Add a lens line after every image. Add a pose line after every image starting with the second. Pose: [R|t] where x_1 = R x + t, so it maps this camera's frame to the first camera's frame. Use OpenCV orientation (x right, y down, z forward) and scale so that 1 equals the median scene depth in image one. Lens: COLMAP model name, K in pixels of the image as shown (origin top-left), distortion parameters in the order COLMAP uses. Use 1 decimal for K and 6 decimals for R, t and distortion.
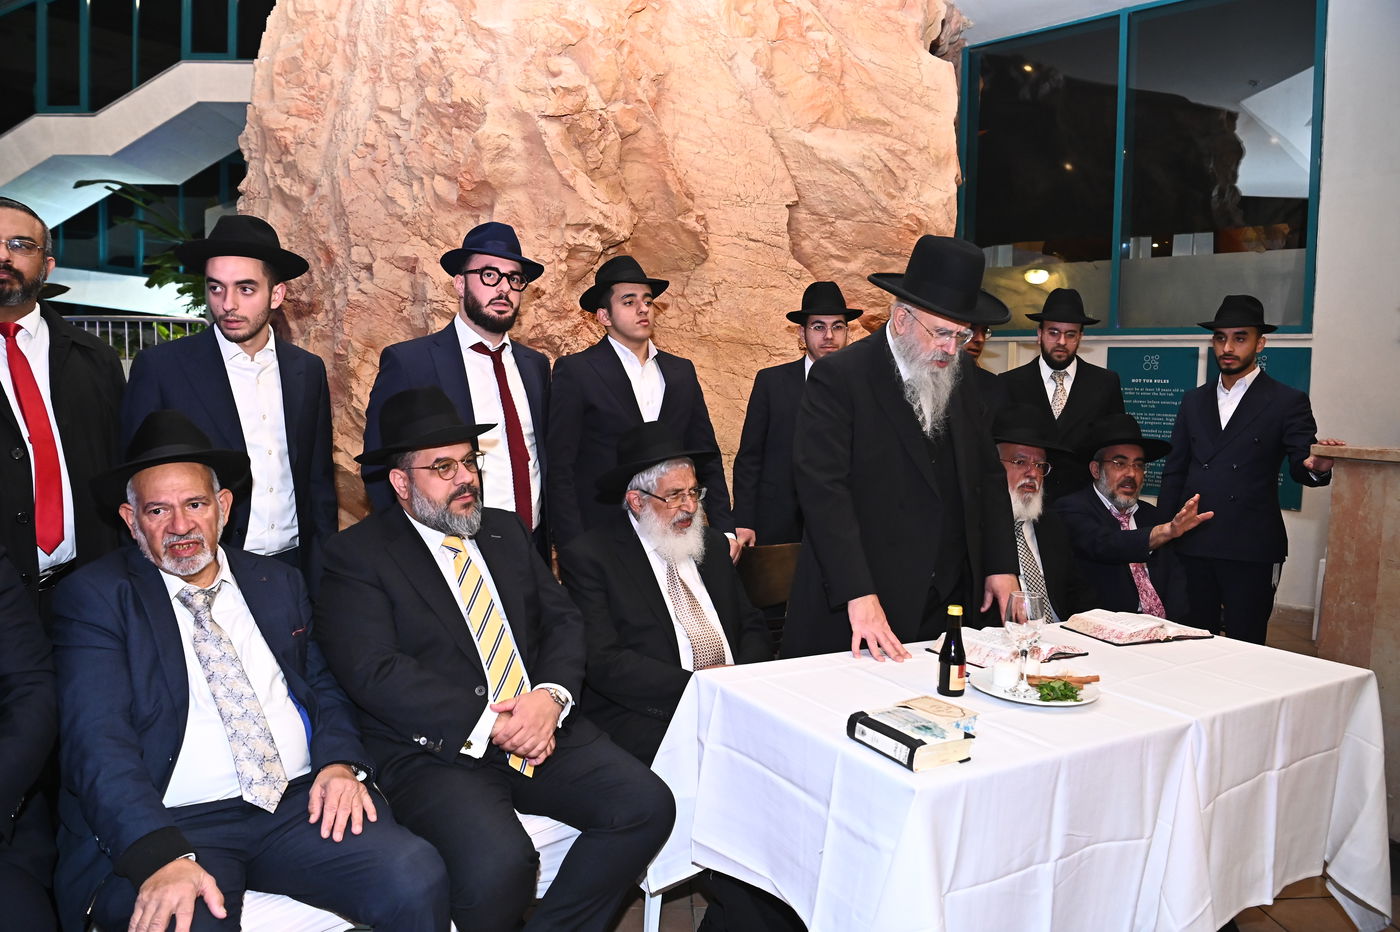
lens RADIAL K [[951.9, 0, 699.0], [0, 951.9, 460.4], [0, 0, 1]] dist [-0.077888, 0.018848]
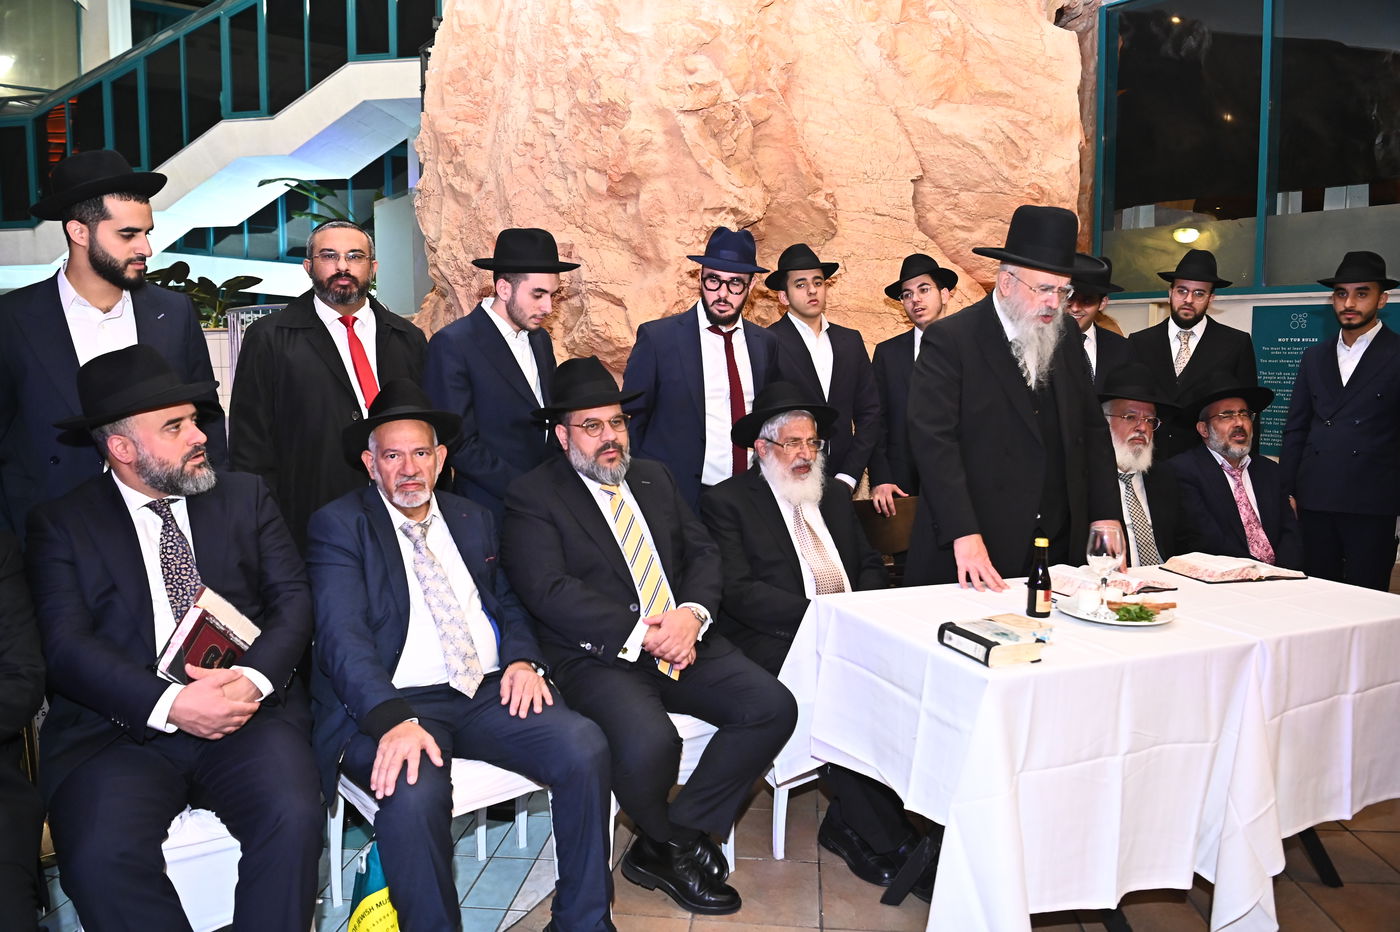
lens RADIAL K [[951.9, 0, 700.8], [0, 951.9, 461.3], [0, 0, 1]] dist [-0.077888, 0.018848]
pose [[0.988370, -0.007302, -0.151892, 0.018776], [0.011867, 0.999504, 0.029173, 0.011144], [0.151604, -0.030636, 0.987966, -0.088703]]
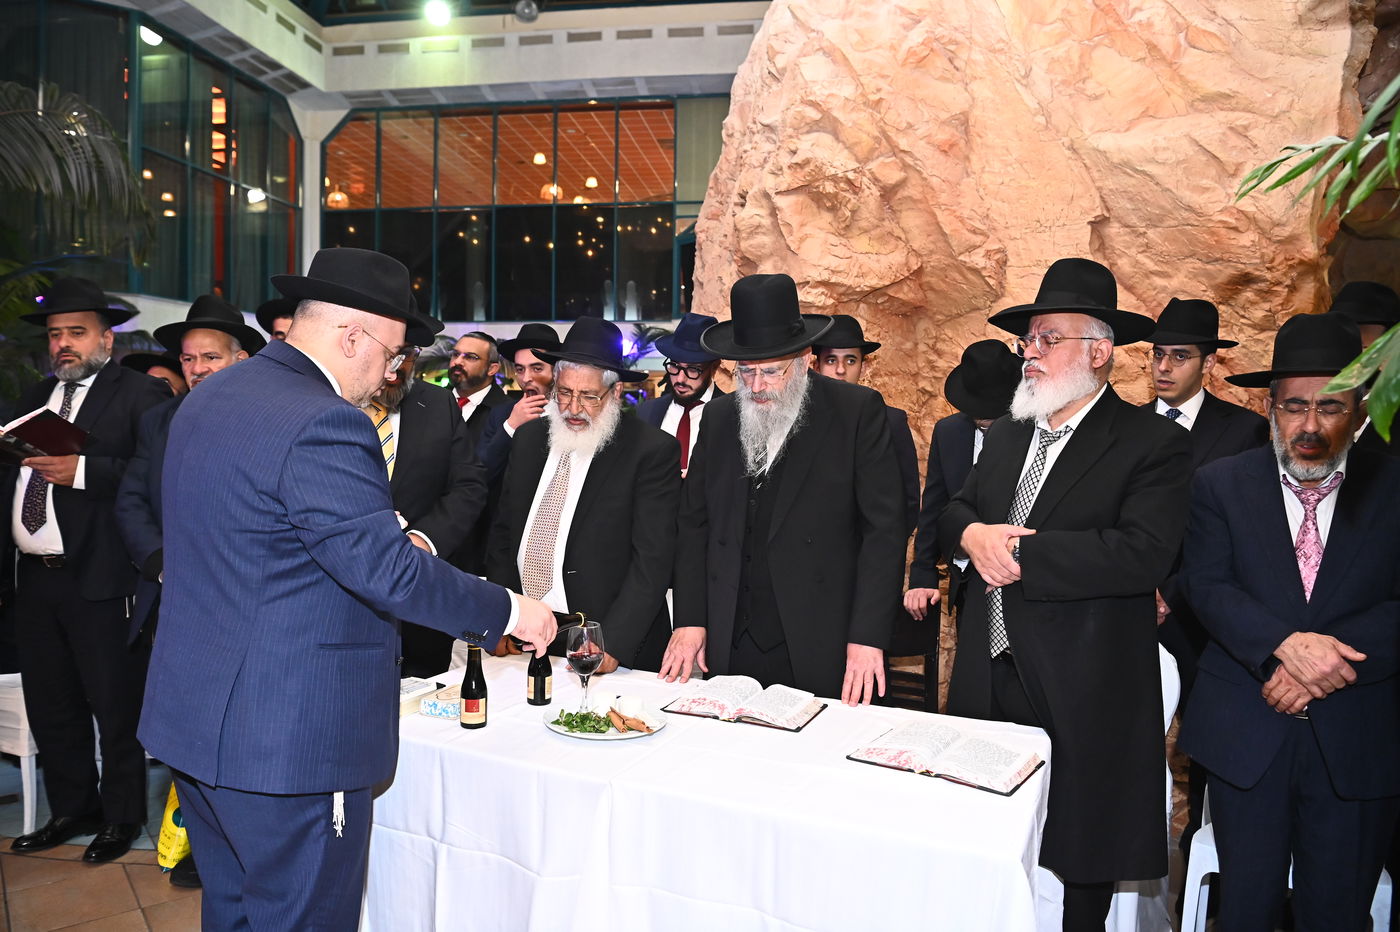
lens RADIAL K [[951.9, 0, 697.2], [0, 951.9, 460.9], [0, 0, 1]] dist [-0.077888, 0.018848]
pose [[0.596243, 0.023724, -0.802453, 0.613395], [-0.061471, 0.997978, -0.016171, -0.014432], [0.800447, 0.058970, 0.596496, 0.221755]]
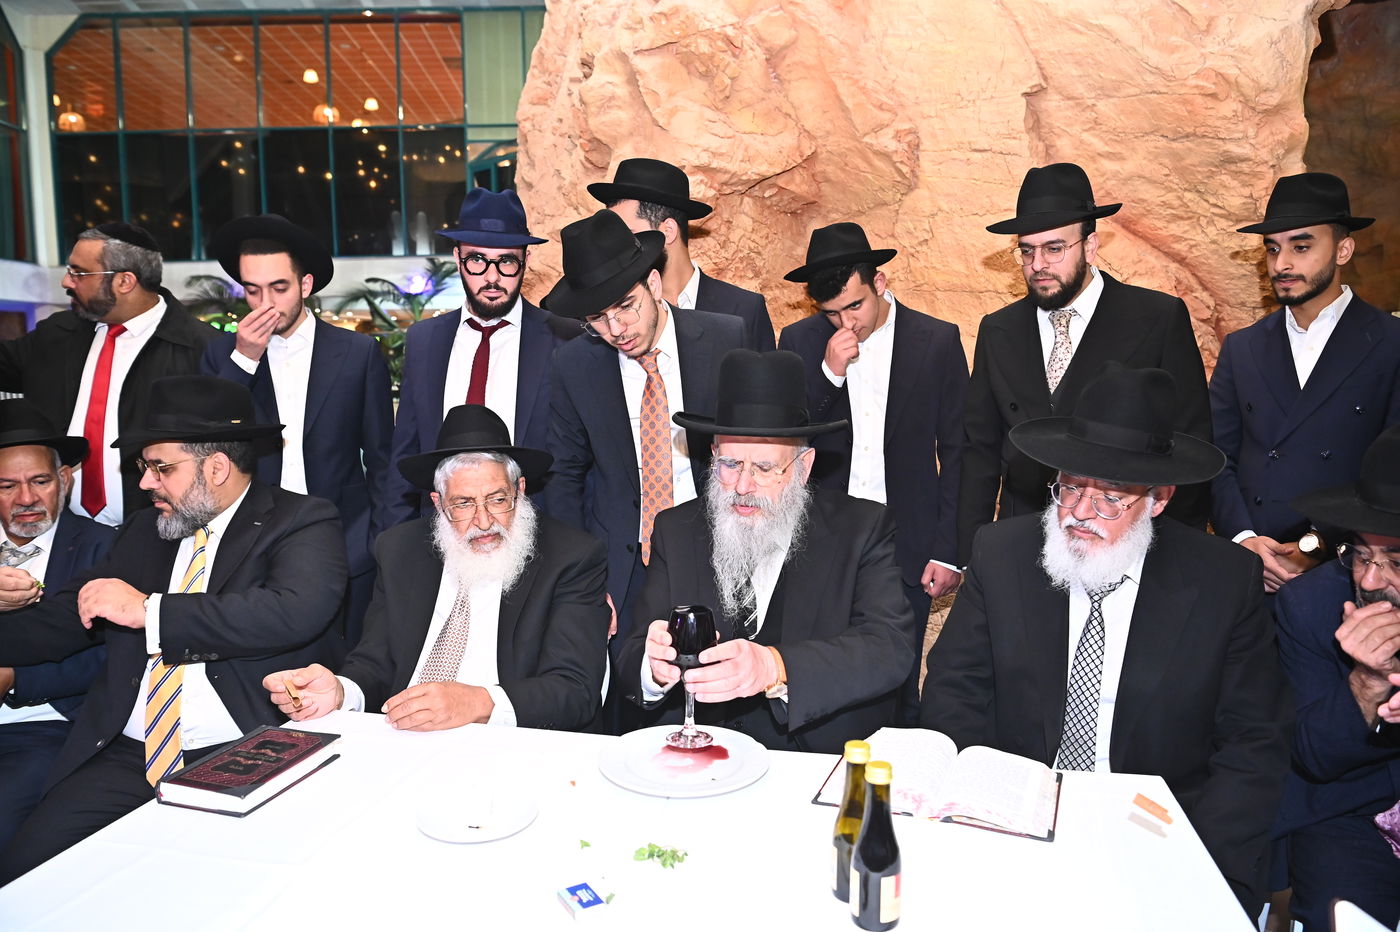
lens RADIAL K [[951.9, 0, 699.1], [0, 951.9, 462.7], [0, 0, 1]] dist [-0.077888, 0.018848]
pose [[0.750998, 0.040521, -0.659060, 0.410856], [-0.017294, 0.998980, 0.041714, -0.016790], [0.660078, -0.019929, 0.750932, 0.321432]]
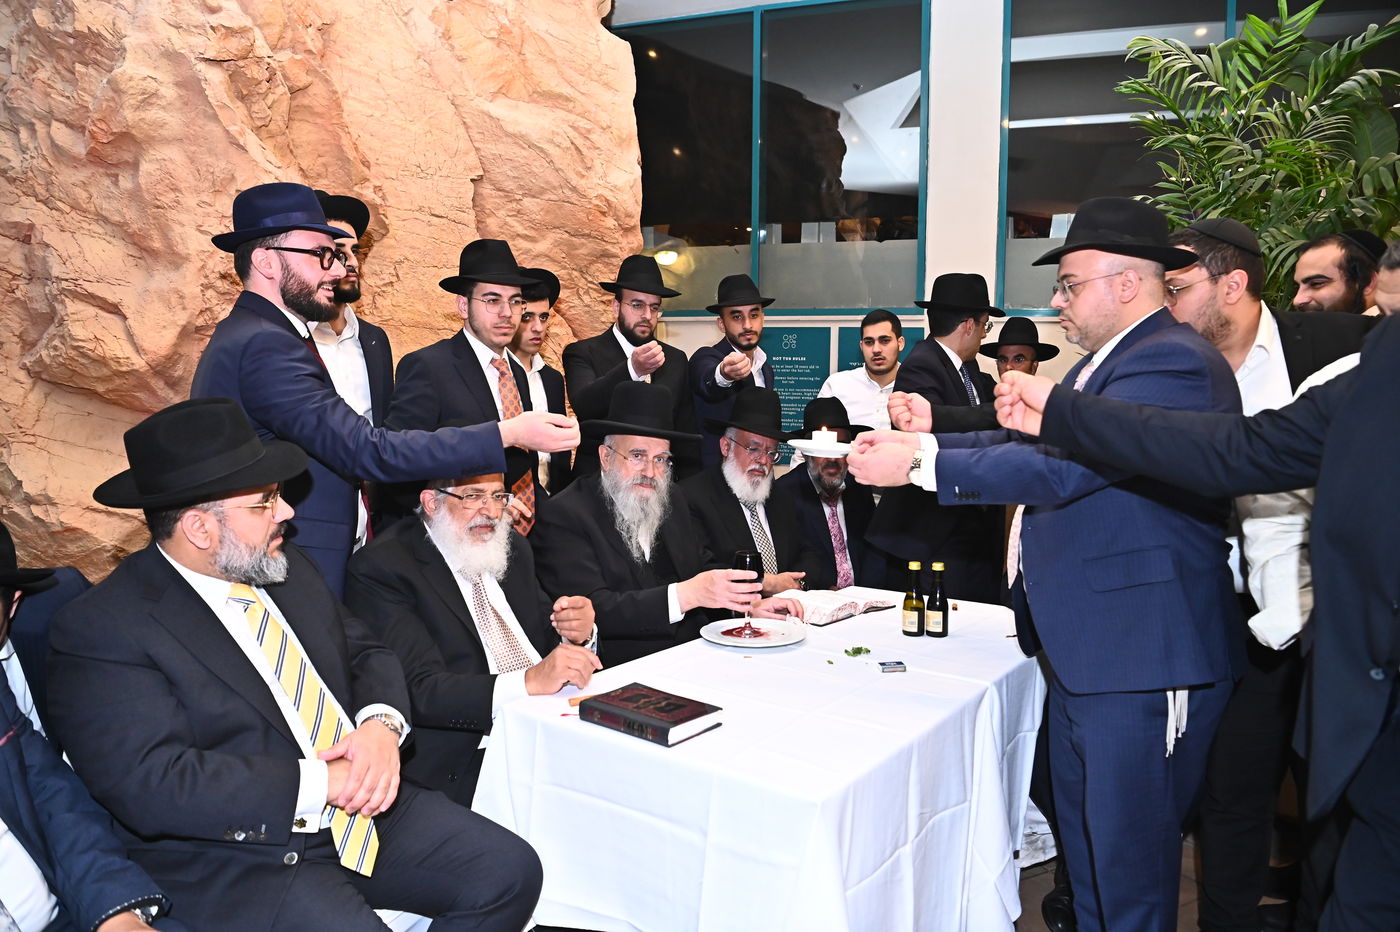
lens RADIAL K [[951.9, 0, 695.3], [0, 951.9, 463.9], [0, 0, 1]] dist [-0.077888, 0.018848]
pose [[0.916962, -0.055209, 0.395135, -0.092609], [0.044050, 0.998334, 0.037265, -0.015551], [-0.396534, -0.016765, 0.917867, 0.060100]]
